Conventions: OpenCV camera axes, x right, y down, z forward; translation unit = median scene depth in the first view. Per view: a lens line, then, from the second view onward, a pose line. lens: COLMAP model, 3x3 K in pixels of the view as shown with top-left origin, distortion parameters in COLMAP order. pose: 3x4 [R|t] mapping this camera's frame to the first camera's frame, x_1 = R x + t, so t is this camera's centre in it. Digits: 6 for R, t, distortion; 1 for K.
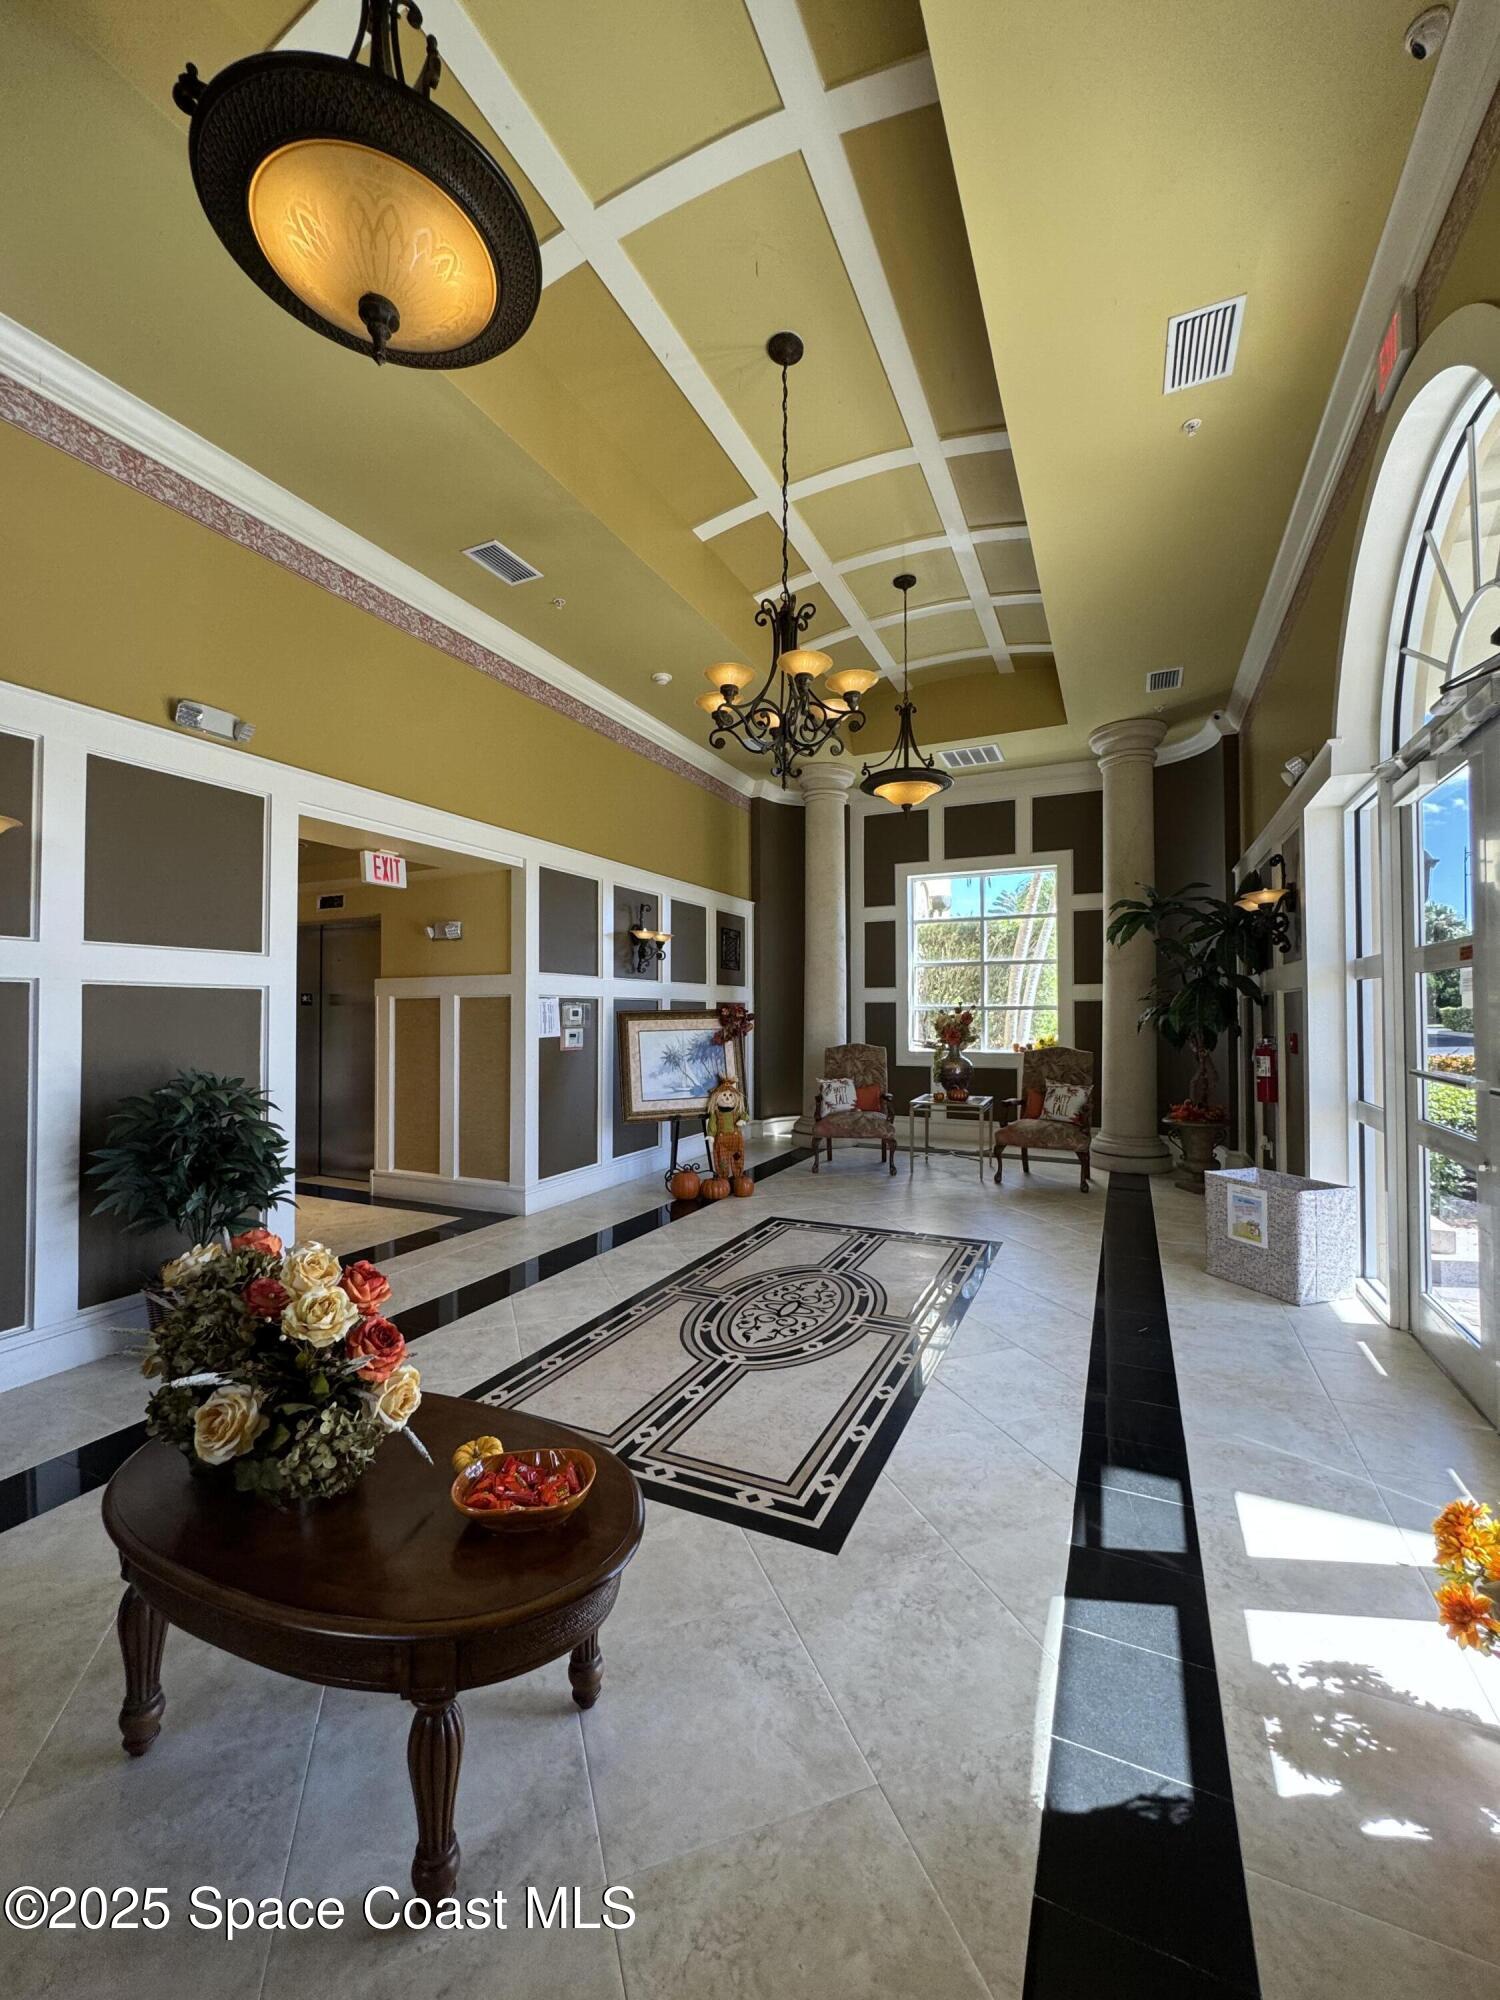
lens RADIAL K [[802.1, 0, 751.9], [0, 802.1, 999.8], [0, 0, 1]] dist [-0.003439, 0.000097]
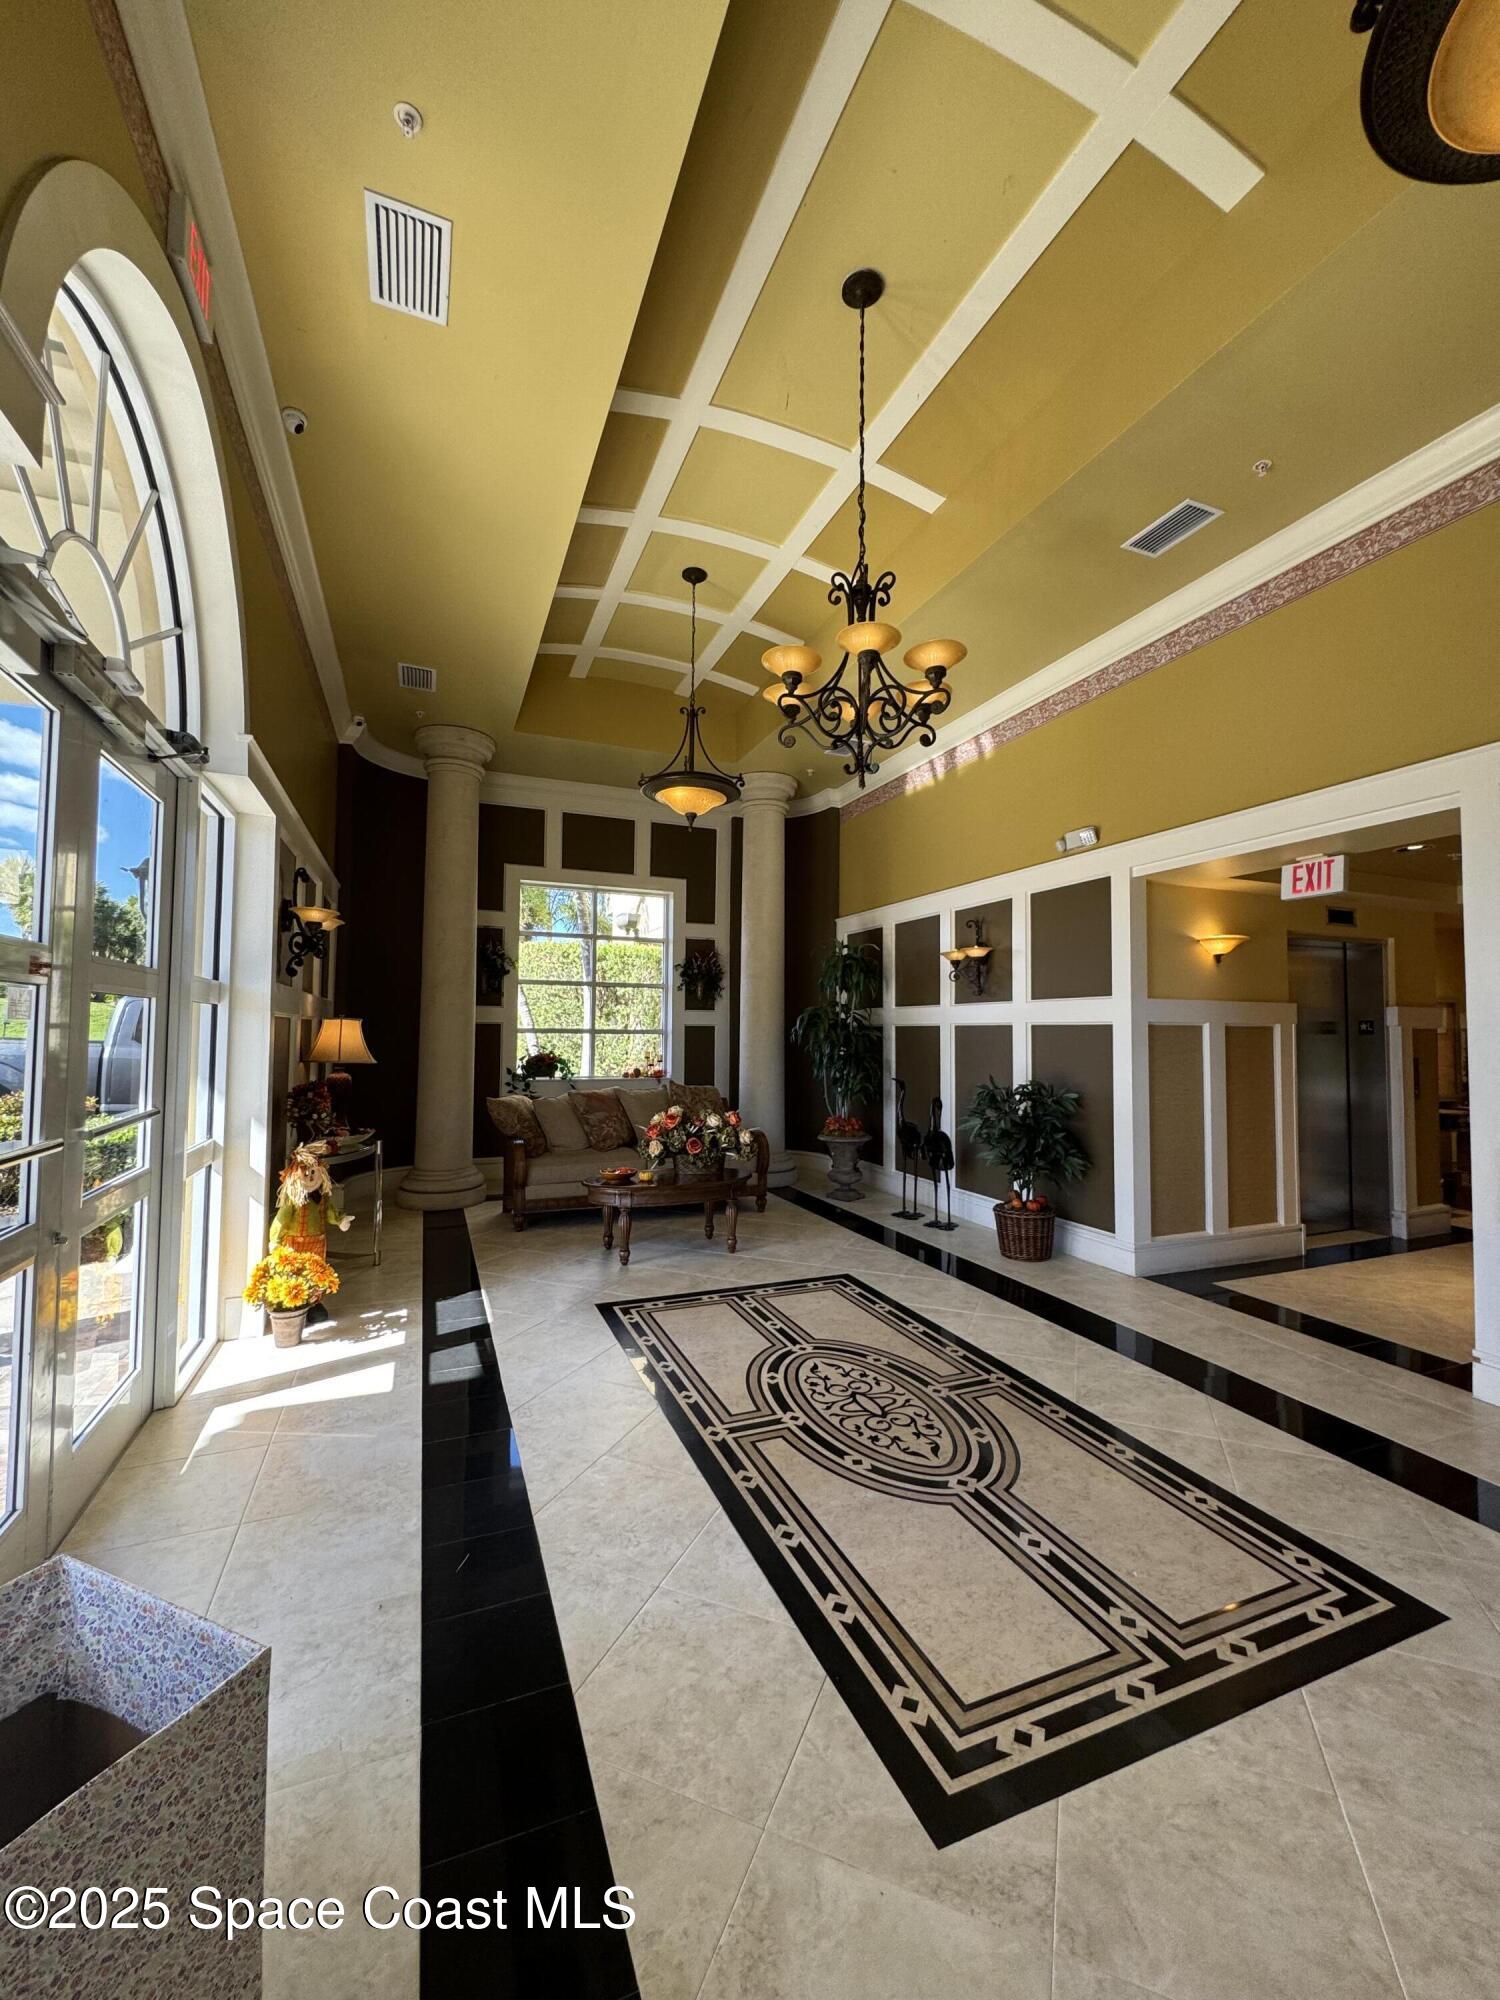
lens RADIAL K [[802.1, 0, 754.9], [0, 802.1, 996.4], [0, 0, 1]] dist [-0.003439, 0.000097]
pose [[-0.676063, -0.034204, -0.736050, 0.772079], [0.007136, 0.998571, -0.052958, 0.006993], [0.736810, -0.041055, -0.674853, 1.533529]]
